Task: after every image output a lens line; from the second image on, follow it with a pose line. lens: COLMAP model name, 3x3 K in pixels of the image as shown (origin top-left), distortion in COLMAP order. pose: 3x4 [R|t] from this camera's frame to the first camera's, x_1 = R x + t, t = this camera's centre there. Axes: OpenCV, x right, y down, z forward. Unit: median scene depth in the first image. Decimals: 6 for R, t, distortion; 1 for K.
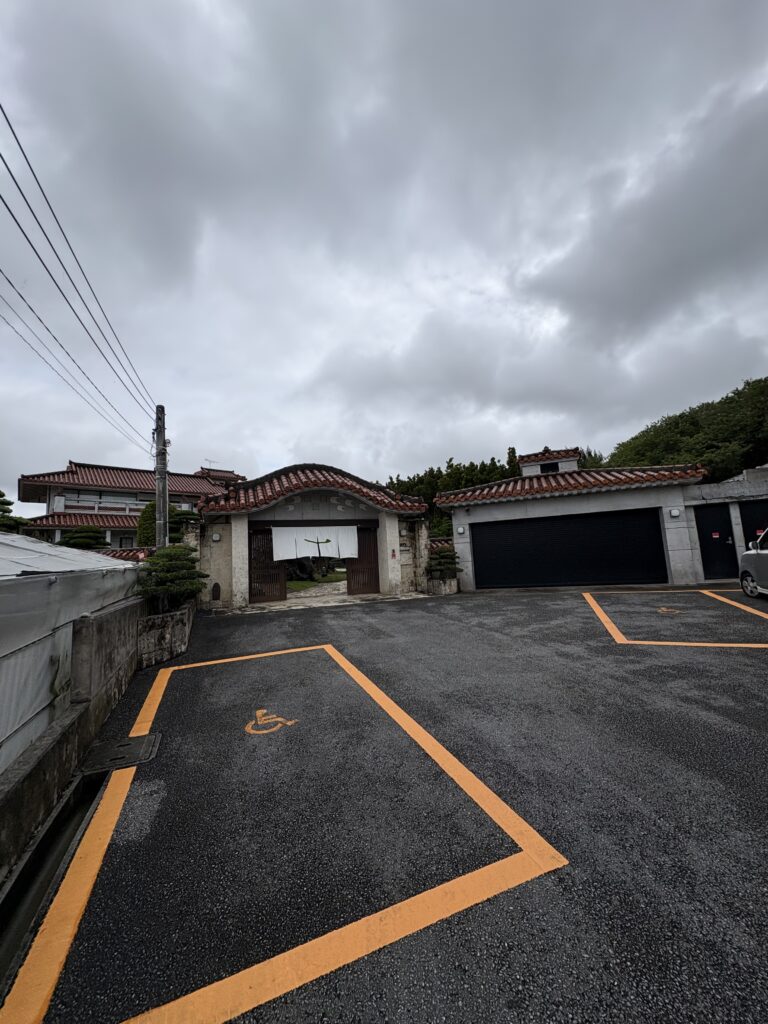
lens RADIAL K [[411.5, 0, 384.0], [0, 411.5, 512.0], [0, 0, 1]] dist [0.000024, 0.000089]
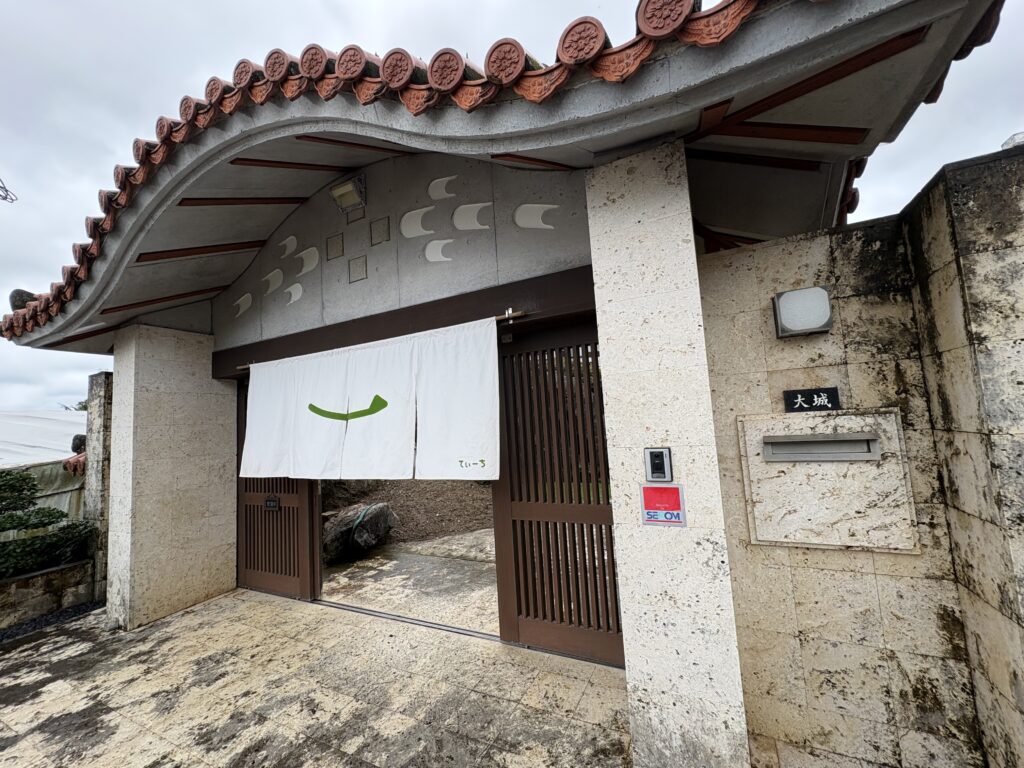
lens RADIAL K [[411.5, 0, 512.0], [0, 411.5, 384.0], [0, 0, 1]] dist [0.000024, 0.000089]
pose [[0.677341, -0.061876, -0.733062, 0.083320], [0.112552, 0.993442, 0.020143, 0.063172], [0.727008, -0.096152, 0.679863, 0.869421]]
